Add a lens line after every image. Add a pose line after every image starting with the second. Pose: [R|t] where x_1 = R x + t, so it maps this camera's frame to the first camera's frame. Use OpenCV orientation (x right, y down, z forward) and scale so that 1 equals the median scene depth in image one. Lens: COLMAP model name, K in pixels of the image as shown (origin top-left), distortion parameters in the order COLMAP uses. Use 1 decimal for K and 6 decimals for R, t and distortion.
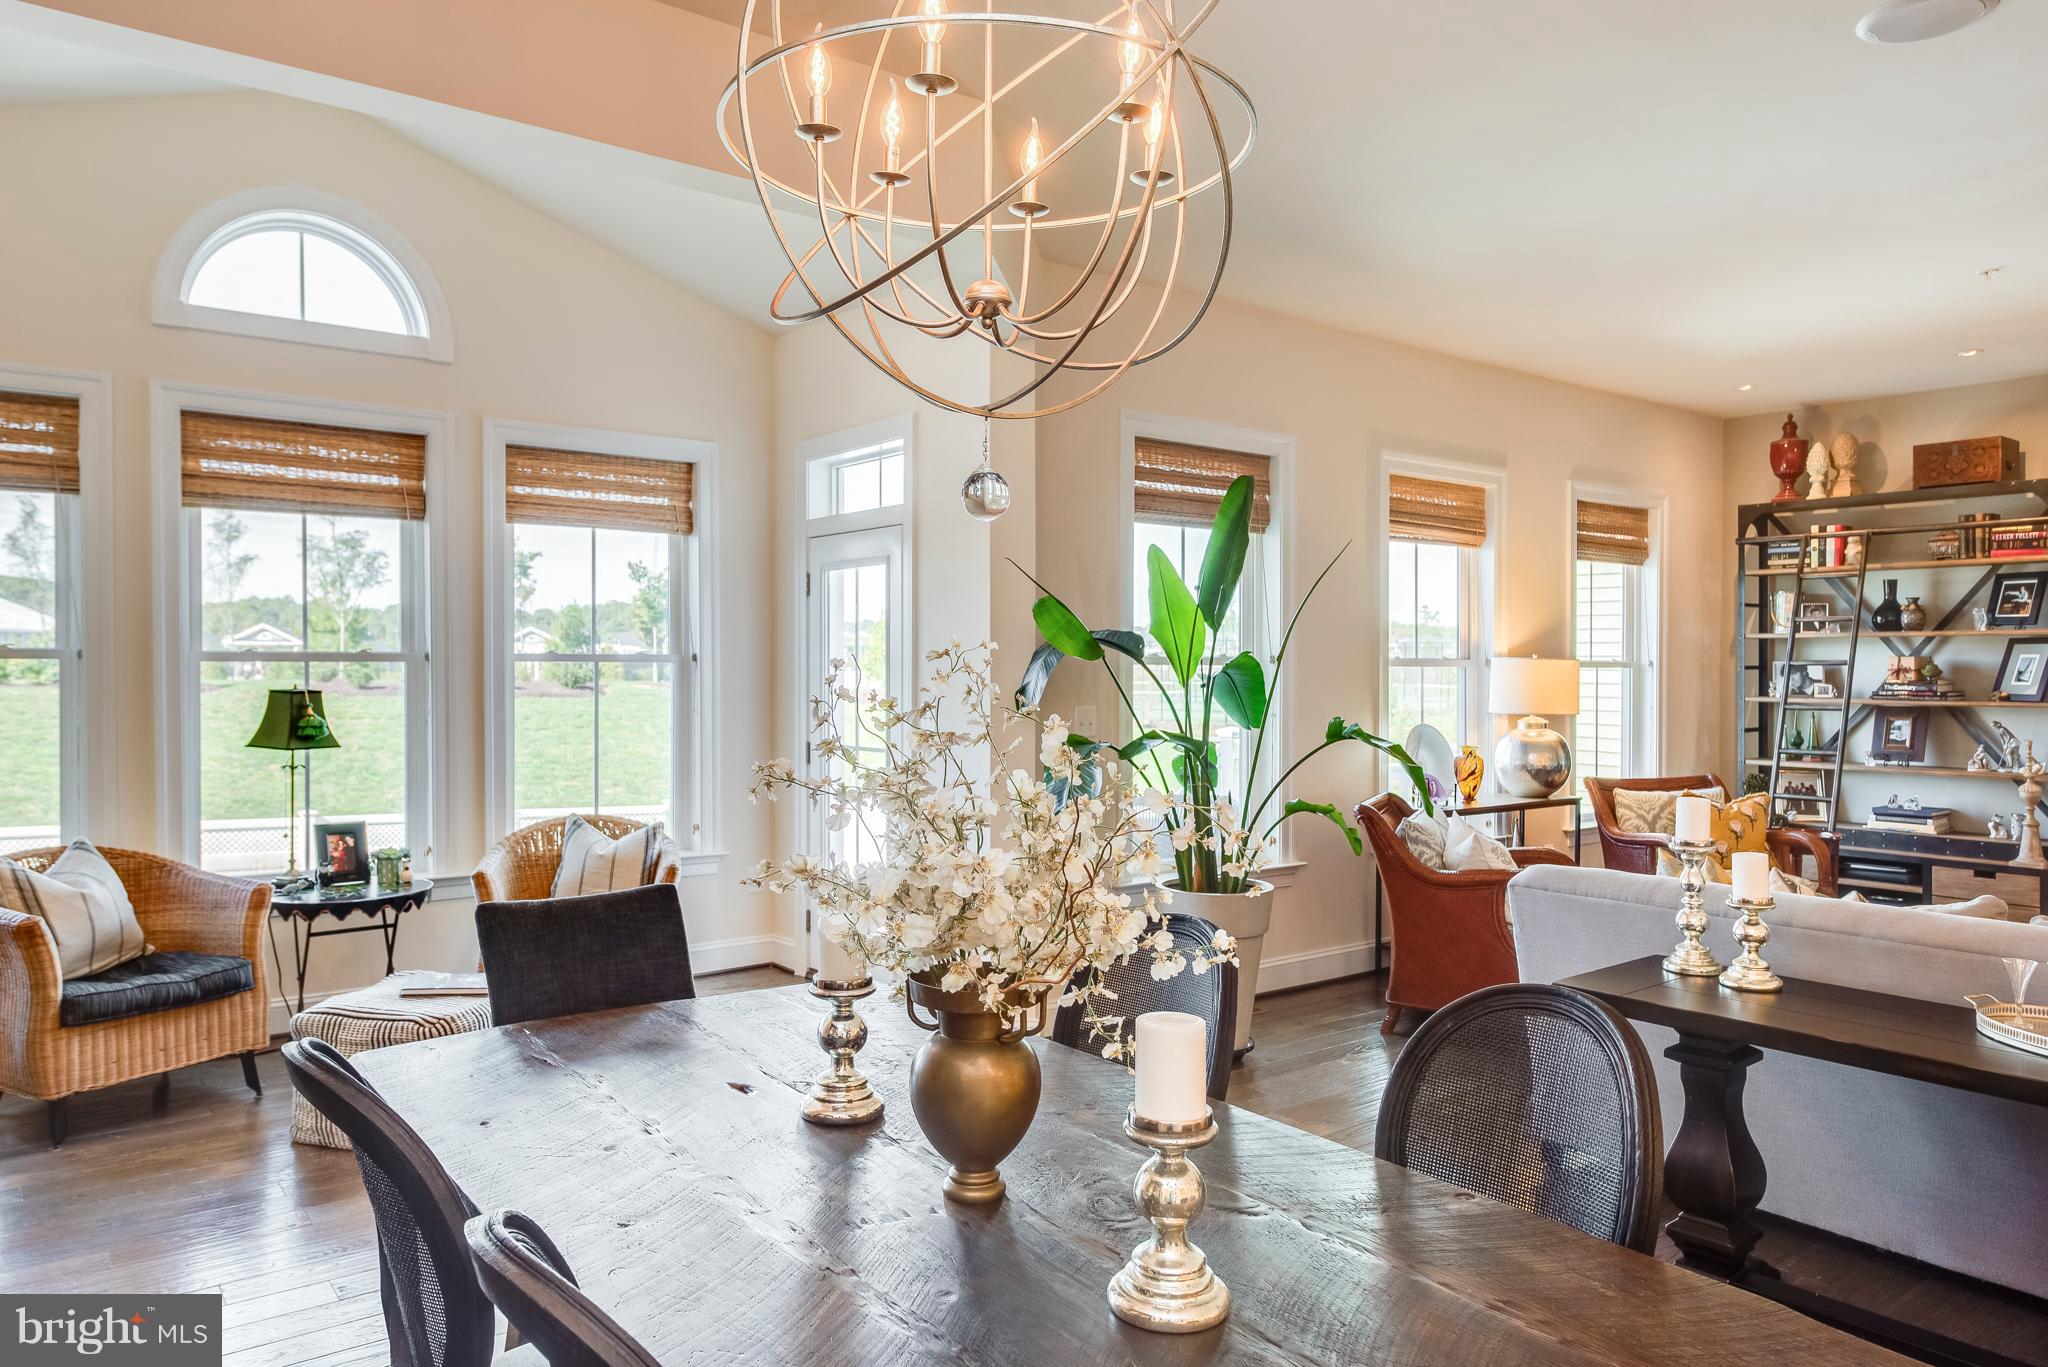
lens RADIAL K [[1365.9, 0, 1024.8], [0, 1365.9, 693.7], [0, 0, 1]] dist [-0.002895, -0.008972]
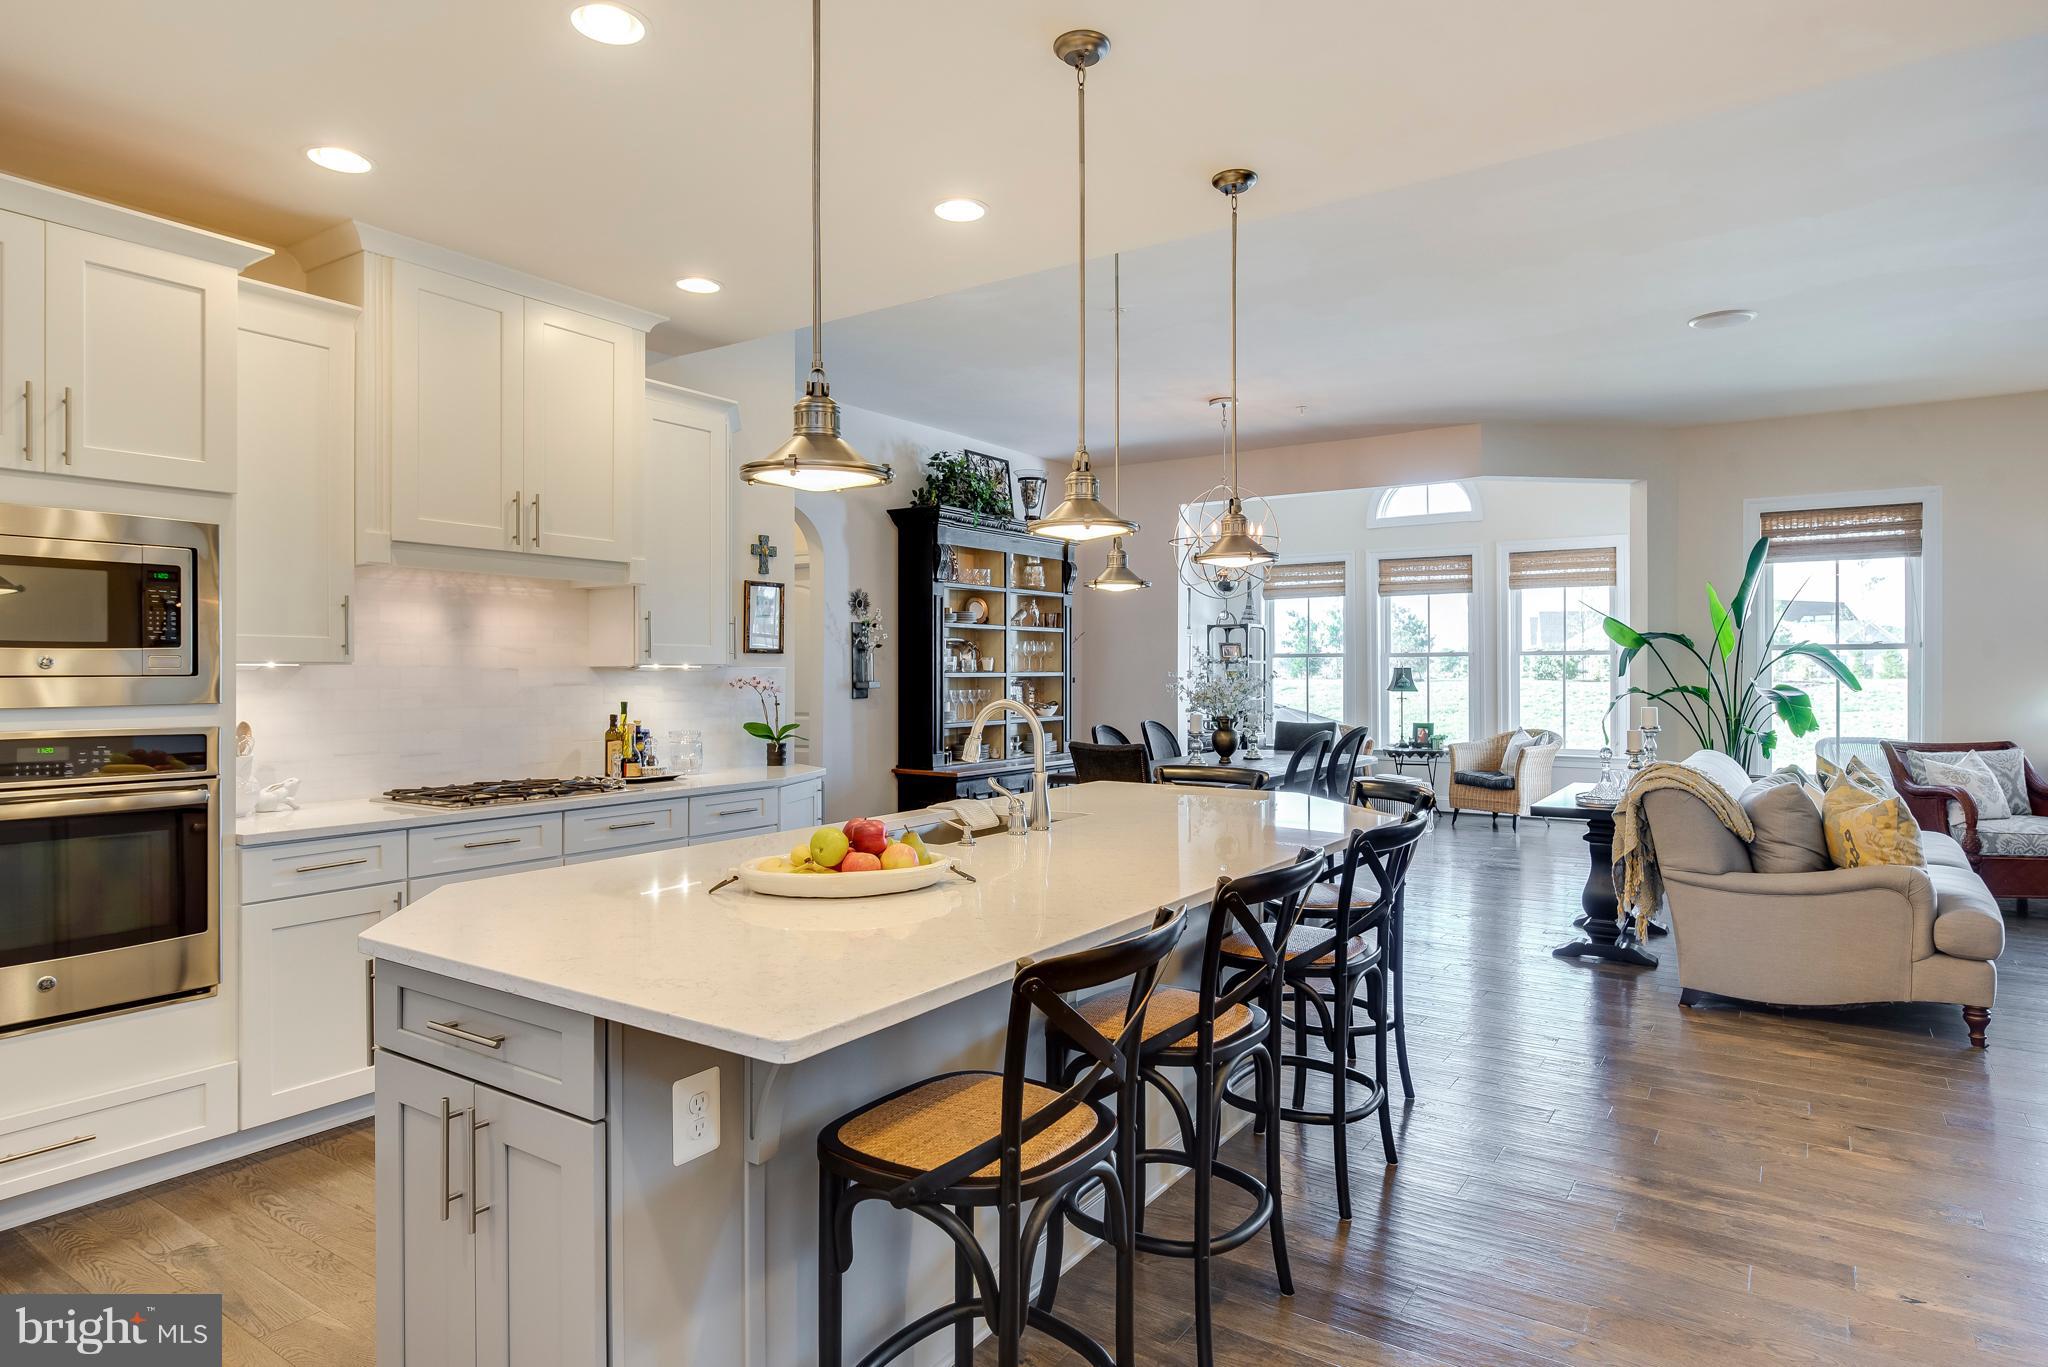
lens RADIAL K [[1167.1, 0, 1038.2], [0, 1167.1, 669.4], [0, 0, 1]] dist [0.000660, 0.007075]
pose [[0.323021, -0.005602, -0.946375, 0.904776], [-0.012976, 0.999862, -0.010348, 0.022298], [0.946303, 0.015623, 0.322904, -0.230625]]
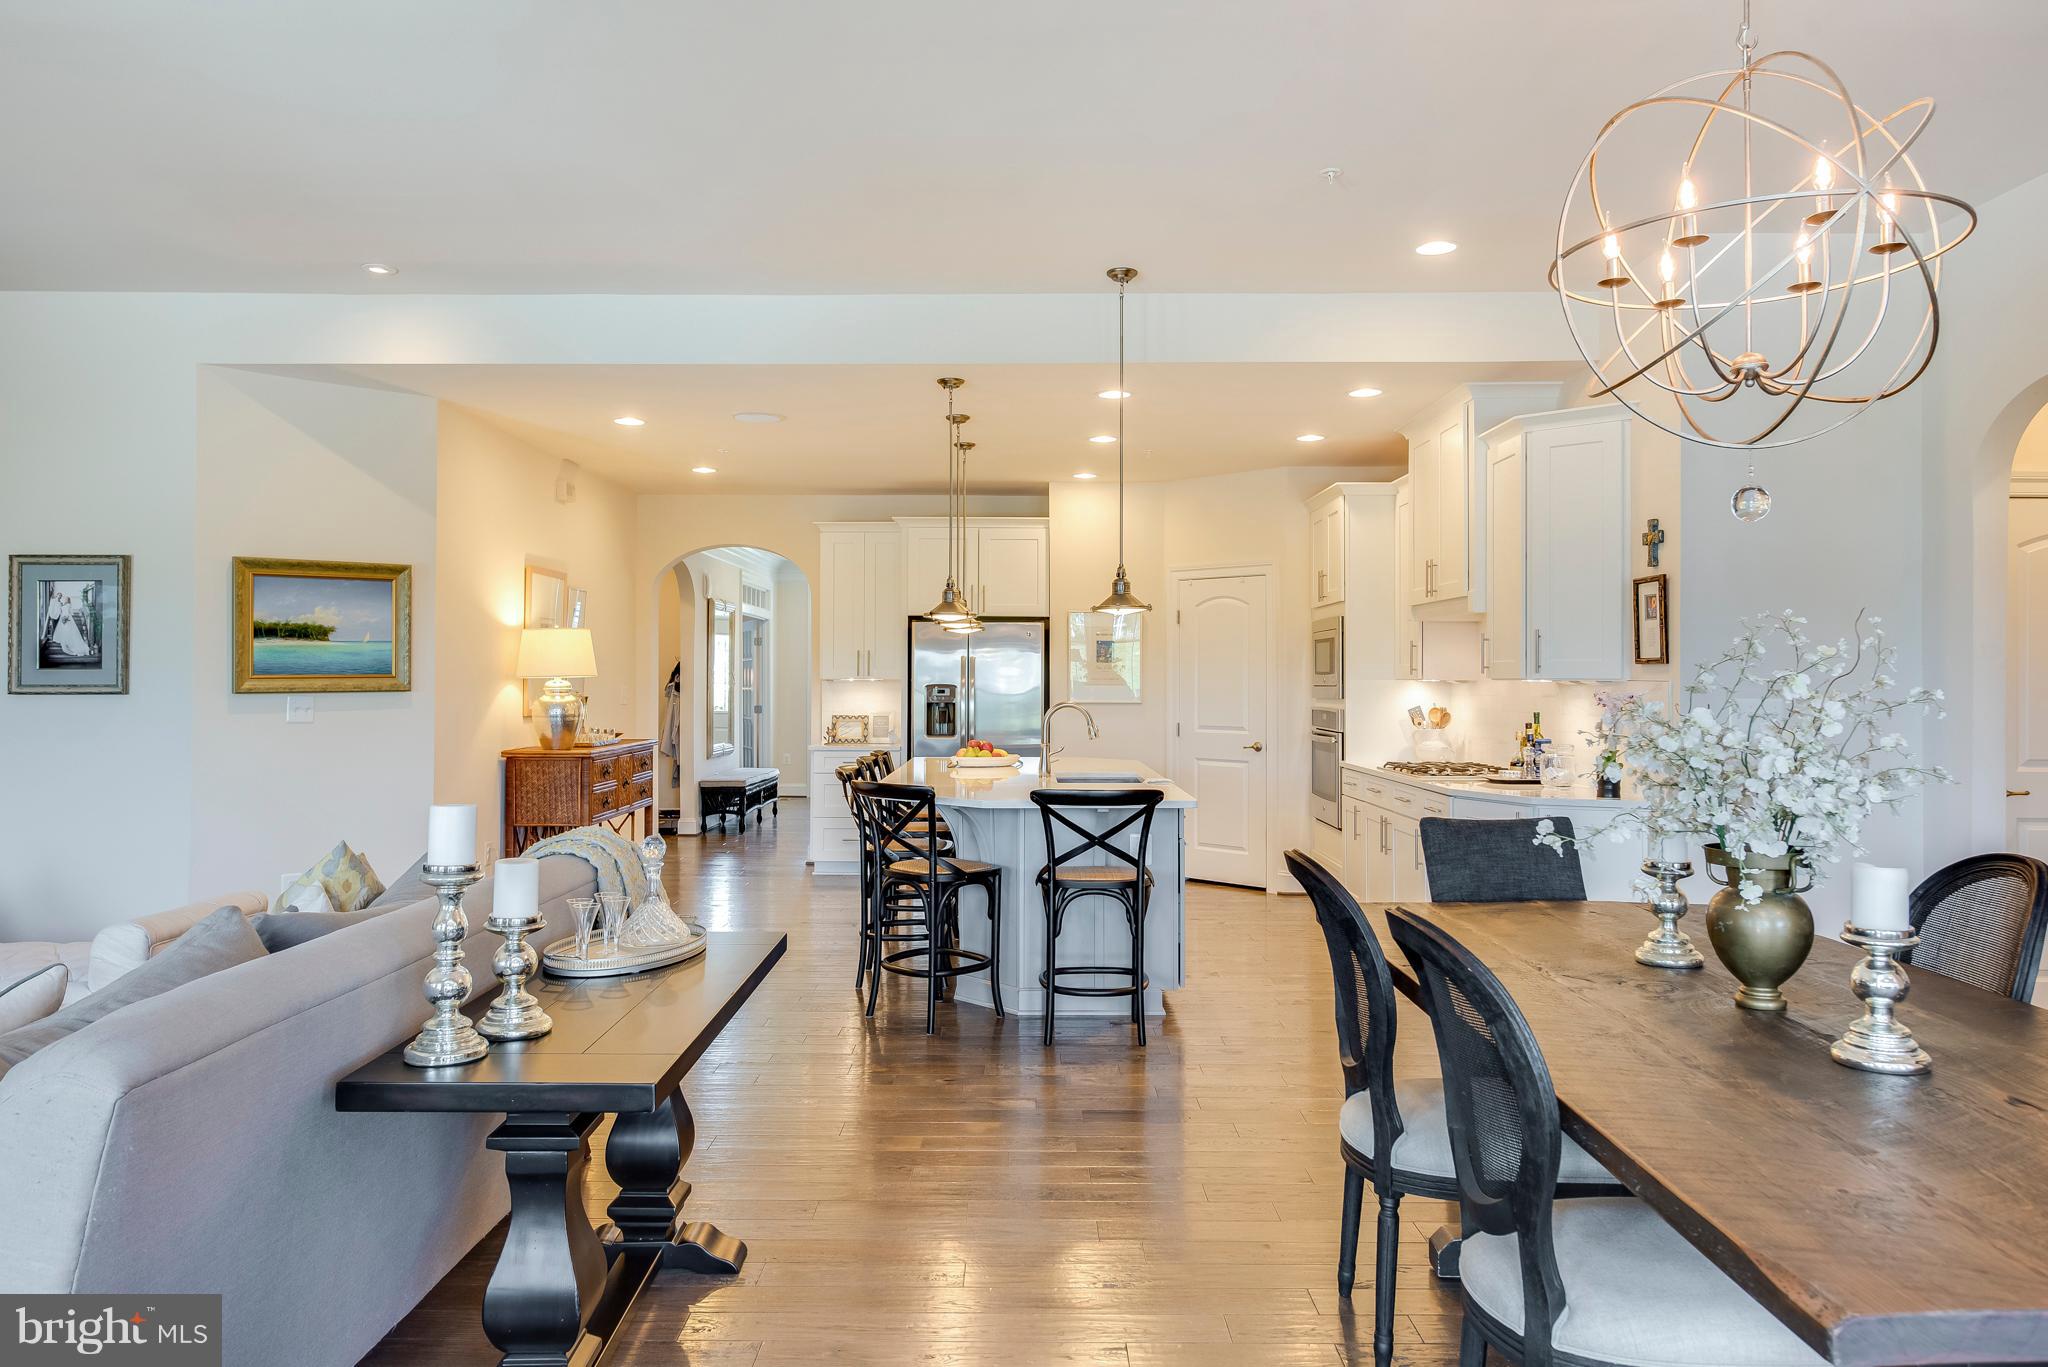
lens RADIAL K [[1365.9, 0, 1016.5], [0, 1365.9, 663.1], [0, 0, 1]] dist [-0.002895, -0.008972]
pose [[-0.787057, 0.004420, 0.616865, -0.085764], [0.007204, 0.999972, 0.002027, 0.001498], [-0.616839, 0.006039, -0.787066, 0.654176]]
